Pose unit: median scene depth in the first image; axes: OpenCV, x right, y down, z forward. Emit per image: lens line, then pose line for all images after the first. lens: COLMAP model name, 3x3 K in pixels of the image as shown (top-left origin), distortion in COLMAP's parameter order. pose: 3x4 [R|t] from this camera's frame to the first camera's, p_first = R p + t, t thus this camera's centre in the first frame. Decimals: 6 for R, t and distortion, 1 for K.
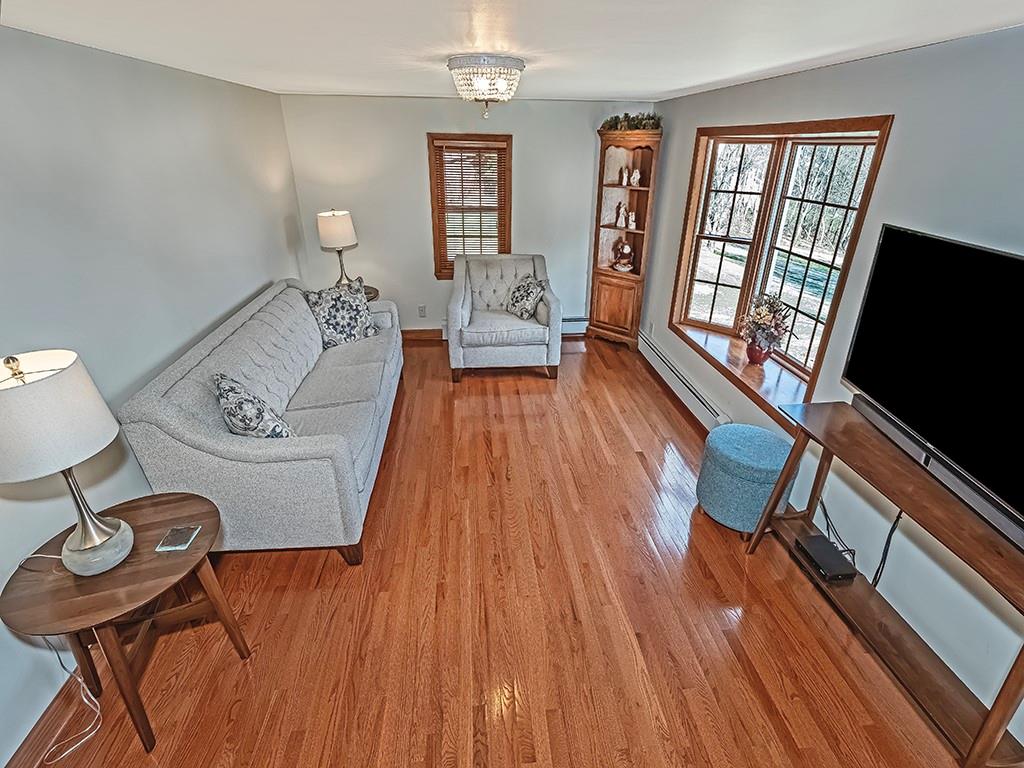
lens RADIAL K [[452.9, 0, 509.0], [0, 452.9, 347.0], [0, 0, 1]] dist [0.002086, -0.000679]
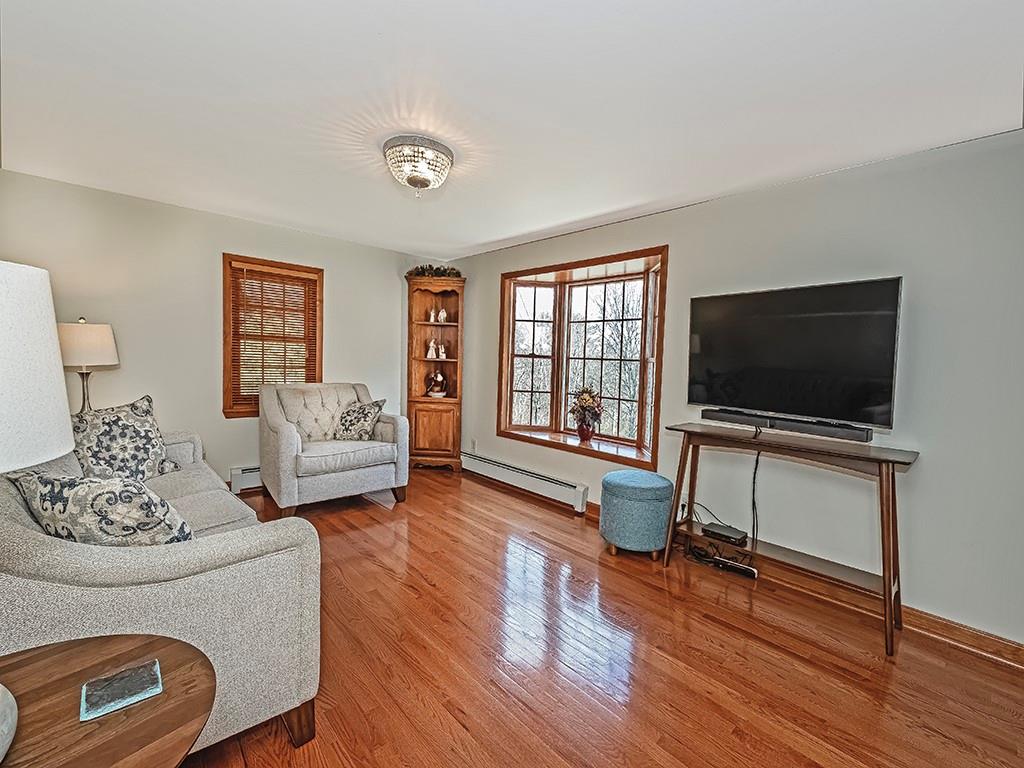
lens RADIAL K [[436.3, 0, 512.0], [0, 436.3, 384.0], [0, 0, 1]] dist [0.003126, -0.000166]
pose [[0.807556, -0.010115, 0.589704, -0.273973], [0.199247, 0.945749, -0.256633, 0.130281], [-0.555116, 0.324742, 0.765760, 0.120301]]
